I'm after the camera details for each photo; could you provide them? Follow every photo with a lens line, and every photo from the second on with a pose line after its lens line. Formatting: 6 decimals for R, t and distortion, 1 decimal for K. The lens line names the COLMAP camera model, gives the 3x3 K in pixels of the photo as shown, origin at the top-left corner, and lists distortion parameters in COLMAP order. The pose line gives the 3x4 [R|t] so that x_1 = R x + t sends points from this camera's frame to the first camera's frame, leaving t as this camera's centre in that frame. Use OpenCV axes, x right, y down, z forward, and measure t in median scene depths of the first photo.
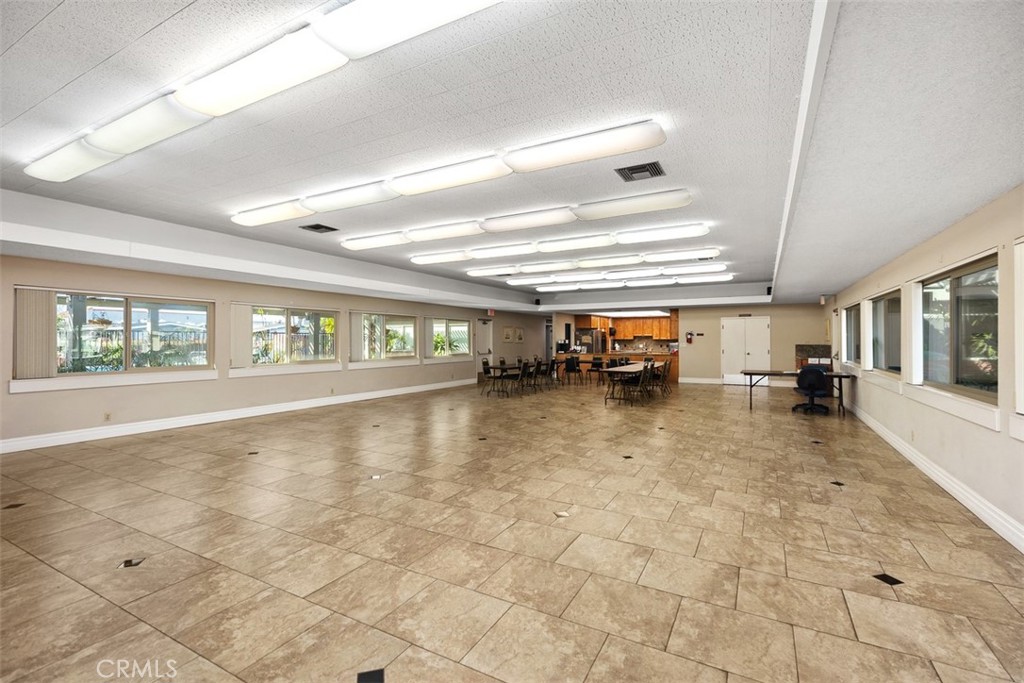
lens RADIAL K [[464.5, 0, 512.0], [0, 464.5, 341.5], [0, 0, 1]] dist [-0.000785, -0.000050]
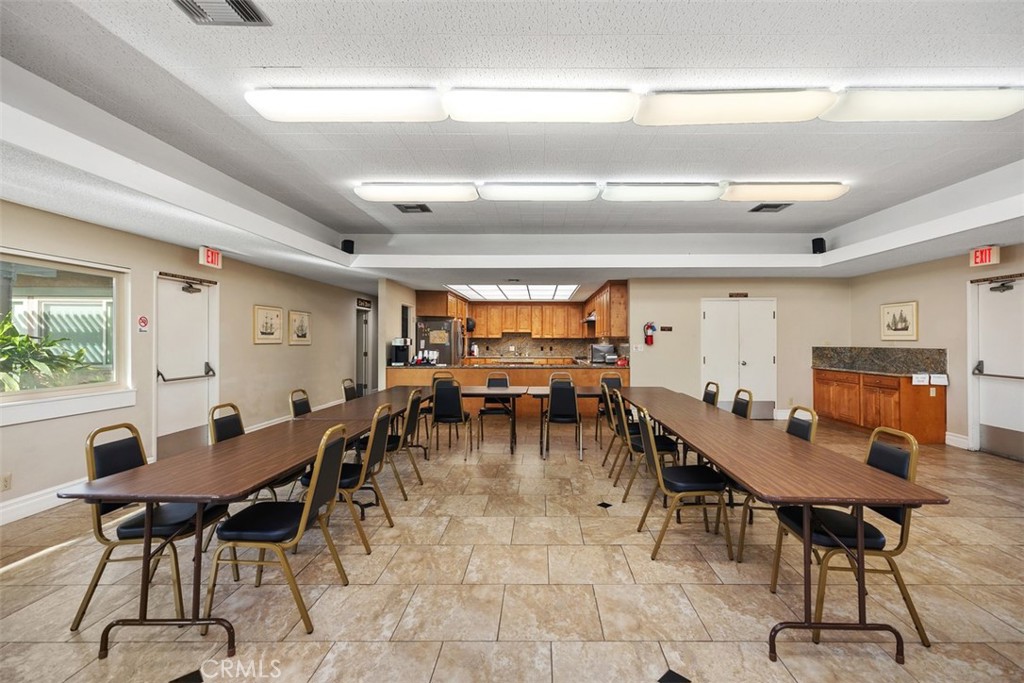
lens RADIAL K [[464.5, 0, 512.0], [0, 464.5, 341.5], [0, 0, 1]] dist [-0.000785, -0.000050]
pose [[0.903753, 0.000955, 0.428054, 0.010408], [-0.000981, 1.000000, -0.000160, 0.000087], [-0.428054, -0.000275, 0.903753, 0.548295]]
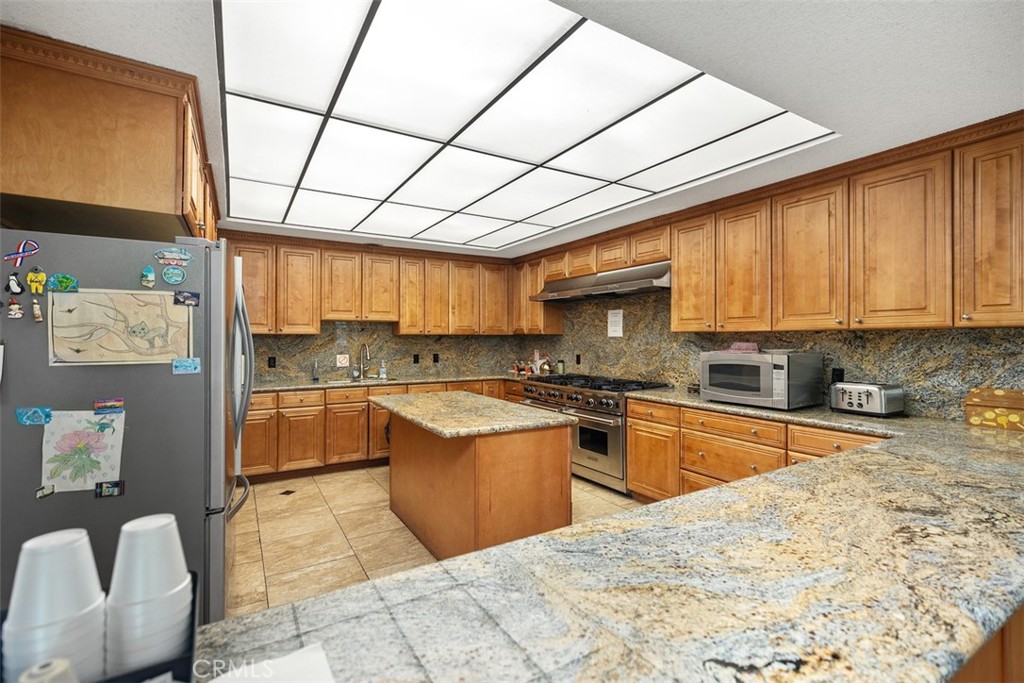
lens RADIAL K [[464.5, 0, 512.0], [0, 464.5, 341.5], [0, 0, 1]] dist [-0.000785, -0.000050]
pose [[0.514900, -0.007352, 0.857219, 0.141564], [0.003461, 0.999973, 0.006498, -0.002832], [-0.857243, -0.000379, 0.514912, 1.016025]]
